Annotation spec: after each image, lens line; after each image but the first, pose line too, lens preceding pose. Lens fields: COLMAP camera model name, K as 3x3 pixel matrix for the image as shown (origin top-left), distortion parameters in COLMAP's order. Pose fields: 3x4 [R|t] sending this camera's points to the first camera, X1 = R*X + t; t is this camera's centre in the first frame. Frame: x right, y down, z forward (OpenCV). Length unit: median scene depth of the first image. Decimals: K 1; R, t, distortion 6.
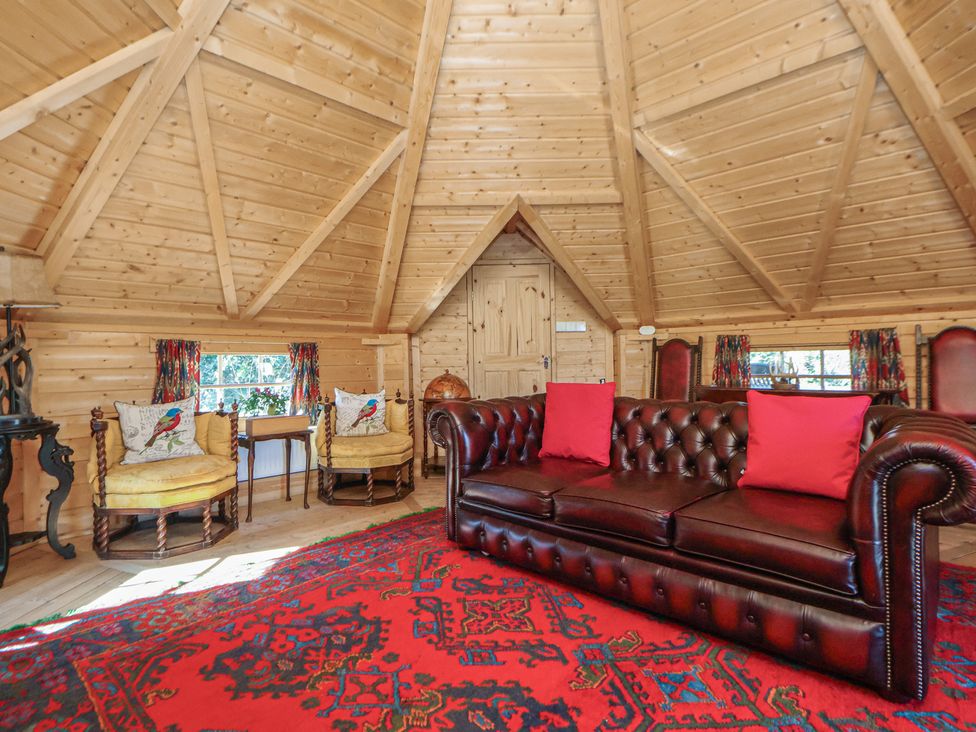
lens RADIAL K [[496.0, 0, 485.3], [0, 496.0, 344.1], [0, 0, 1]] dist [0.002880, -0.009326]
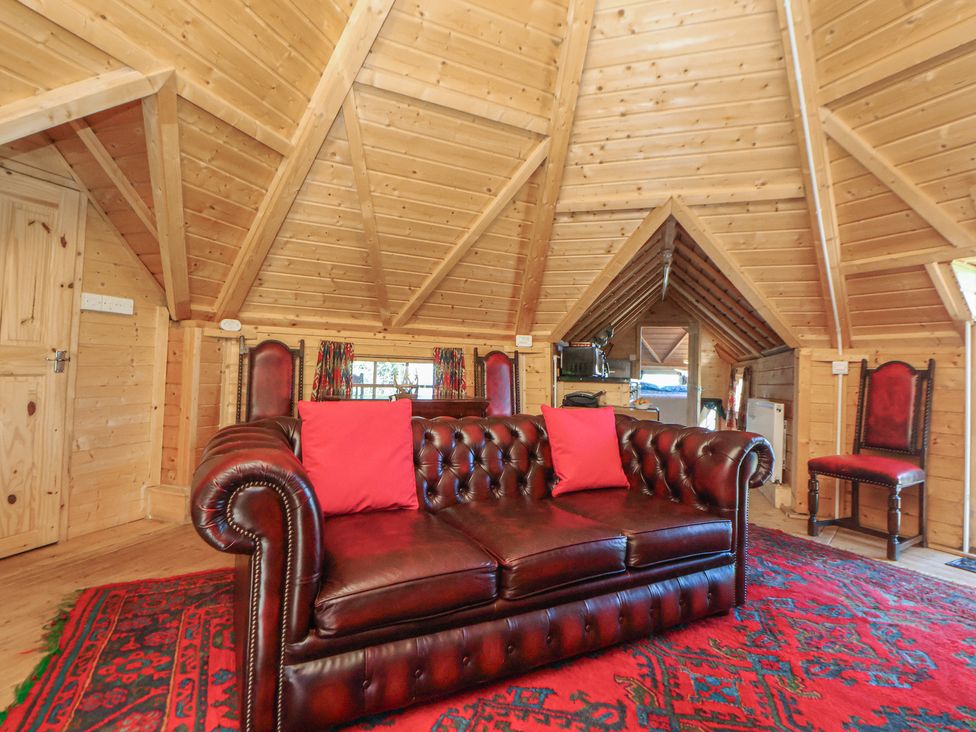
lens RADIAL K [[496.0, 0, 485.3], [0, 496.0, 344.1], [0, 0, 1]] dist [0.002880, -0.009326]
pose [[0.327834, 0.074706, 0.941777, -0.309006], [-0.068431, 0.996128, -0.055196, 0.019324], [-0.942254, -0.046351, 0.331676, 0.439505]]
